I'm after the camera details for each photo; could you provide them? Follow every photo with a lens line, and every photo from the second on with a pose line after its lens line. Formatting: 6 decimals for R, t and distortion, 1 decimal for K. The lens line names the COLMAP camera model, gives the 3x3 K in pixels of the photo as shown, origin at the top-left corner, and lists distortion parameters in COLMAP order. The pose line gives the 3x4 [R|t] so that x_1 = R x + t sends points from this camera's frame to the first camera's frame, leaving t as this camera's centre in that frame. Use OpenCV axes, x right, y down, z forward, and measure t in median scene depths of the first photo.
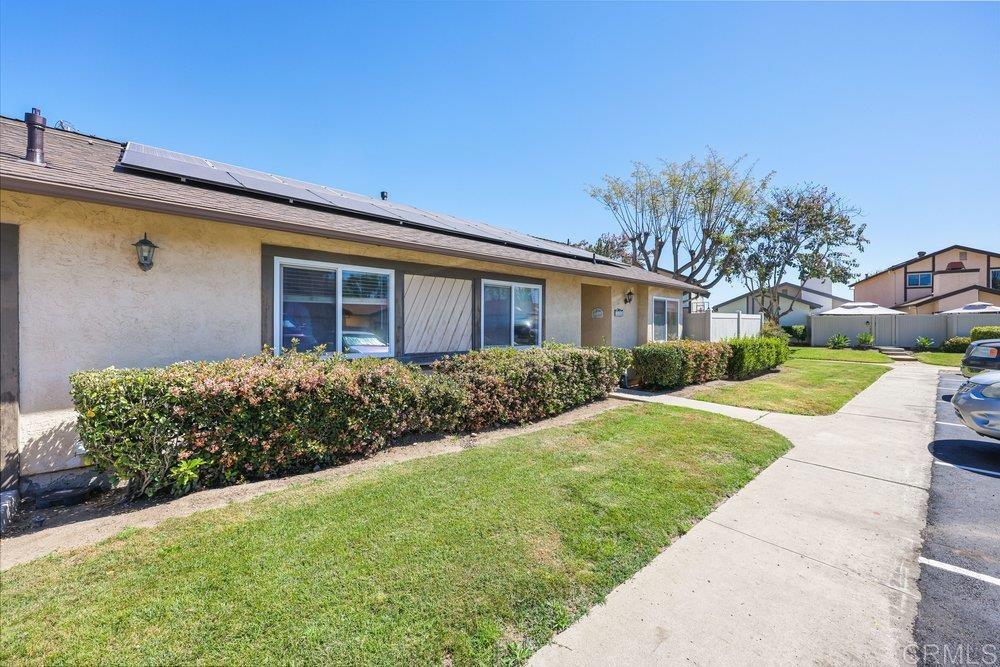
lens RADIAL K [[405.3, 0, 496.5], [0, 405.3, 331.7], [0, 0, 1]] dist [-0.000390, -0.000174]
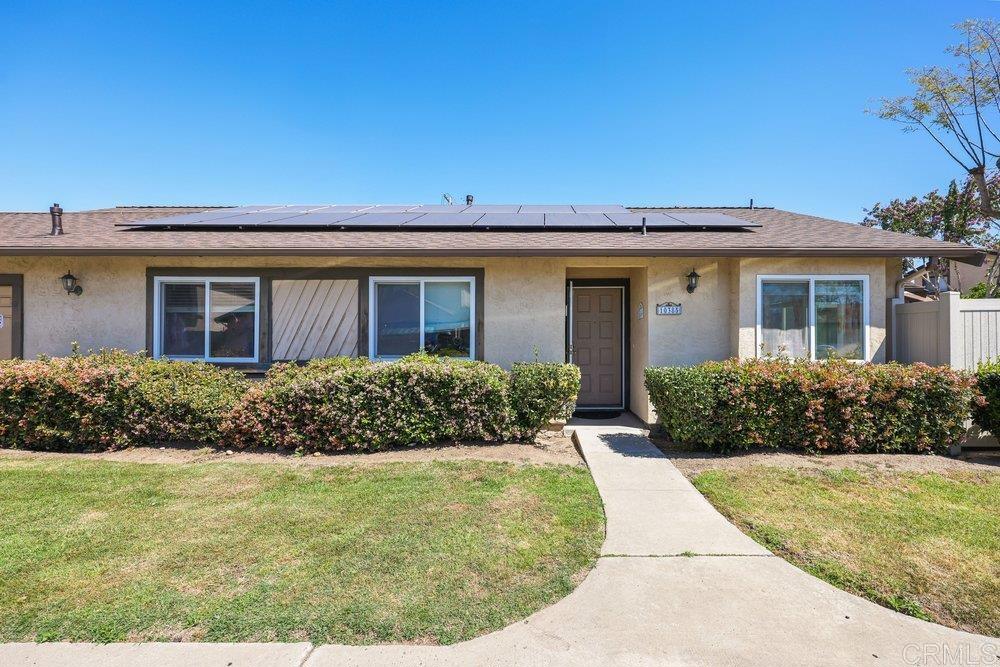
lens RADIAL K [[405.3, 0, 496.5], [0, 405.3, 331.7], [0, 0, 1]] dist [-0.000390, -0.000174]
pose [[0.738385, -0.012272, -0.674268, 0.799132], [-0.007163, 0.999635, -0.026038, 0.006307], [0.674342, 0.024056, 0.738028, 0.599645]]
